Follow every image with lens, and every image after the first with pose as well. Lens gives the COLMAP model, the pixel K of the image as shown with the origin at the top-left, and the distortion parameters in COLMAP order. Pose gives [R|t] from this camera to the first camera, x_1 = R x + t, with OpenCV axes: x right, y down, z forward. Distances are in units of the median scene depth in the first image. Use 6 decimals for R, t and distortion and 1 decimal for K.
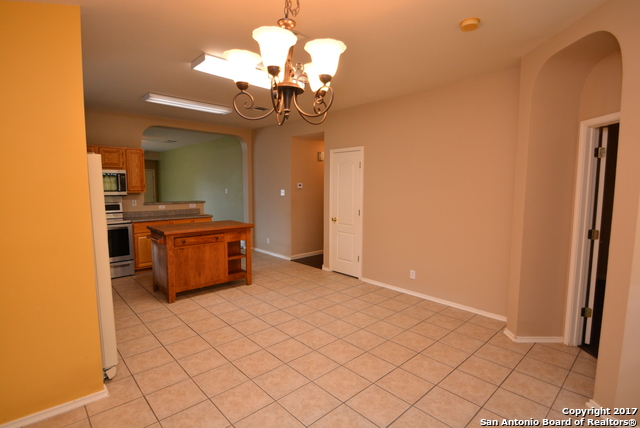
lens RADIAL K [[319.9, 0, 320.4], [0, 319.9, 215.2], [0, 0, 1]] dist [-0.011801, -0.009519]
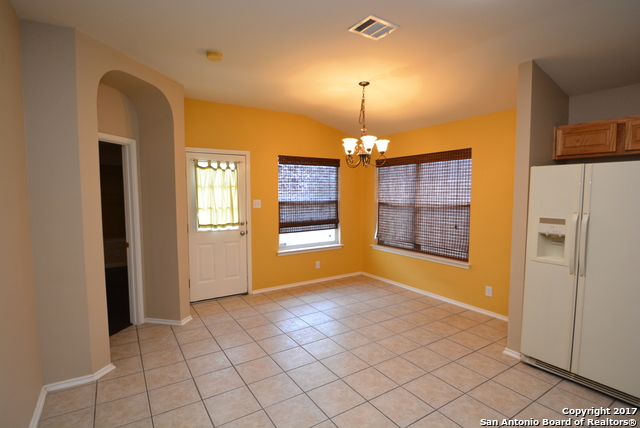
lens RADIAL K [[319.9, 0, 320.6], [0, 319.9, 215.4], [0, 0, 1]] dist [-0.011801, -0.009519]
pose [[-0.984011, -0.015961, 0.177390, -0.115782], [0.012937, 0.986941, 0.160563, -0.171536], [-0.177636, 0.160291, -0.970954, 1.850983]]
